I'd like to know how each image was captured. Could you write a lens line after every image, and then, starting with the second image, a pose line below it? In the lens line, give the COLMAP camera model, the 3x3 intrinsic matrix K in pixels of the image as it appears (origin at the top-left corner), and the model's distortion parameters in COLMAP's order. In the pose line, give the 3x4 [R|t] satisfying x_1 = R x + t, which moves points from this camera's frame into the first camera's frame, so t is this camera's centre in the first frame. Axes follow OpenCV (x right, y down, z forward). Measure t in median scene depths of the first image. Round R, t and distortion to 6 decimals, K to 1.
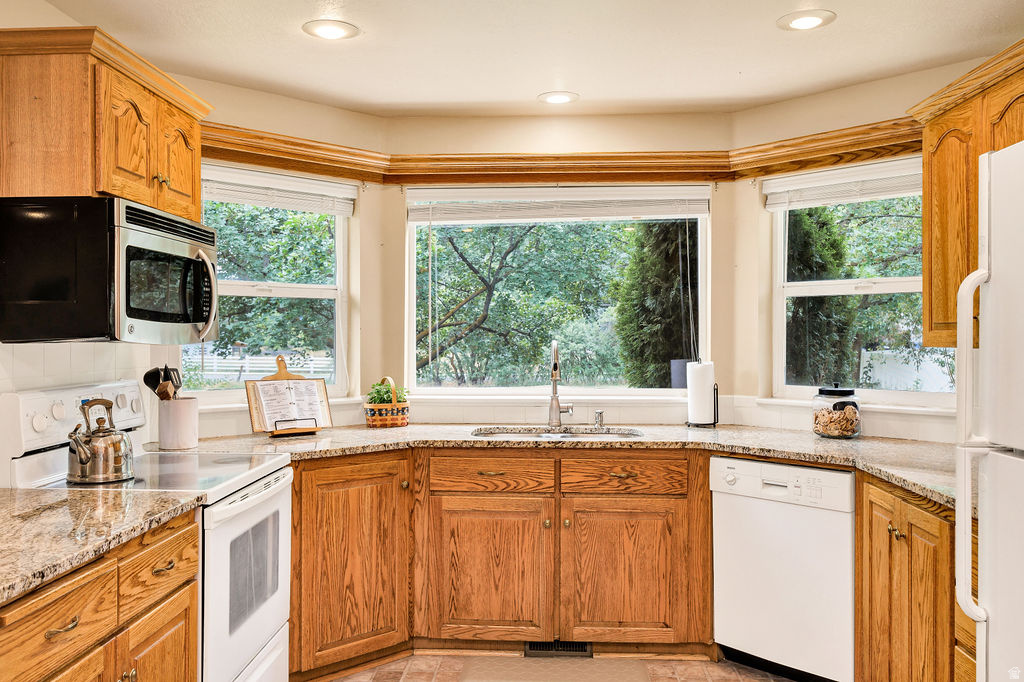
lens RADIAL K [[857.5, 0, 509.2], [0, 857.5, 342.9], [0, 0, 1]] dist [0.029739, 0.002676]
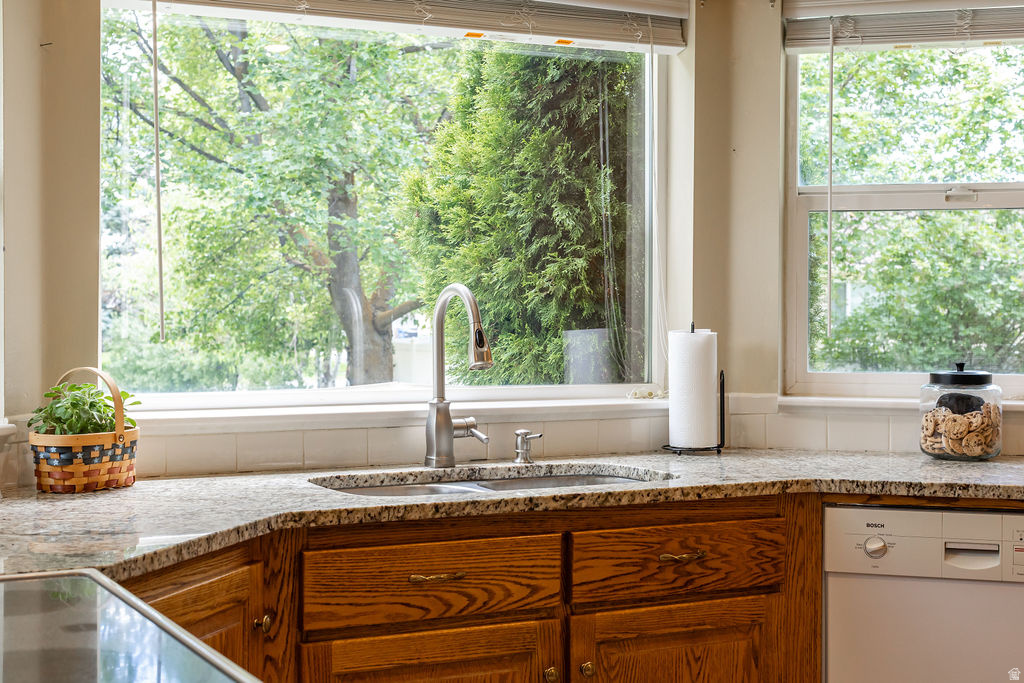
lens RADIAL K [[1470.1, 0, 512.2], [0, 1470.1, 337.9], [0, 0, 1]] dist [0.038483, 0.000000]
pose [[0.854964, -0.004985, 0.518663, -0.379398], [0.002663, 0.999983, 0.005222, 0.025316], [-0.518680, -0.003083, 0.854963, 0.335117]]
